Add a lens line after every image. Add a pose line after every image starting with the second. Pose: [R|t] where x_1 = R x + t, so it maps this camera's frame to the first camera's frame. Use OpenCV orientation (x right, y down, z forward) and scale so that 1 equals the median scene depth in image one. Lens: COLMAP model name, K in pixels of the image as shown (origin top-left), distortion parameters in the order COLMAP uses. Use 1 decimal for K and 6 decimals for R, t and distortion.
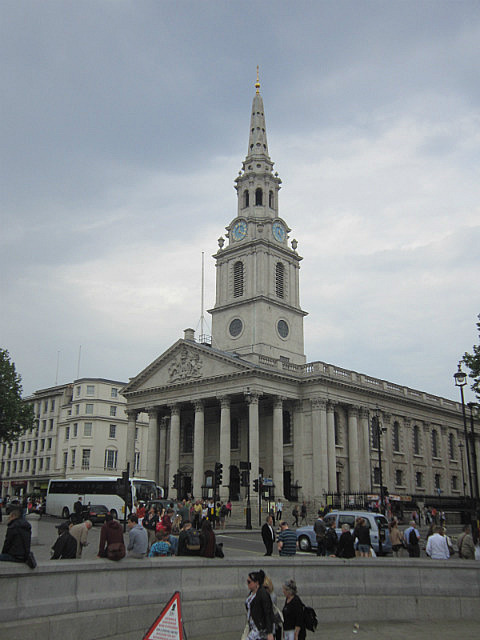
lens RADIAL K [[662.4, 0, 239.4], [0, 662.4, 319.4], [0, 0, 1]] dist [-0.030130, 0.000000]
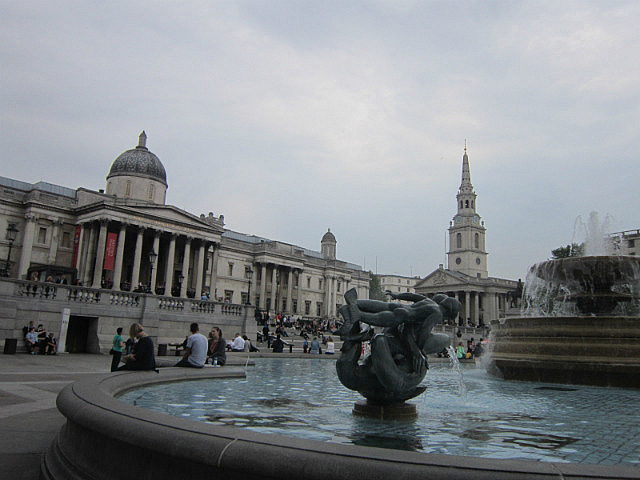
lens RADIAL K [[523.9, 0, 320.9], [0, 523.9, 242.1], [0, 0, 1]] dist [-0.050489, 0.020916]
pose [[0.975464, -0.016163, -0.219565, -0.077508], [0.037239, 0.995044, 0.092194, -0.257497], [0.216986, -0.098109, 0.971232, -1.003874]]
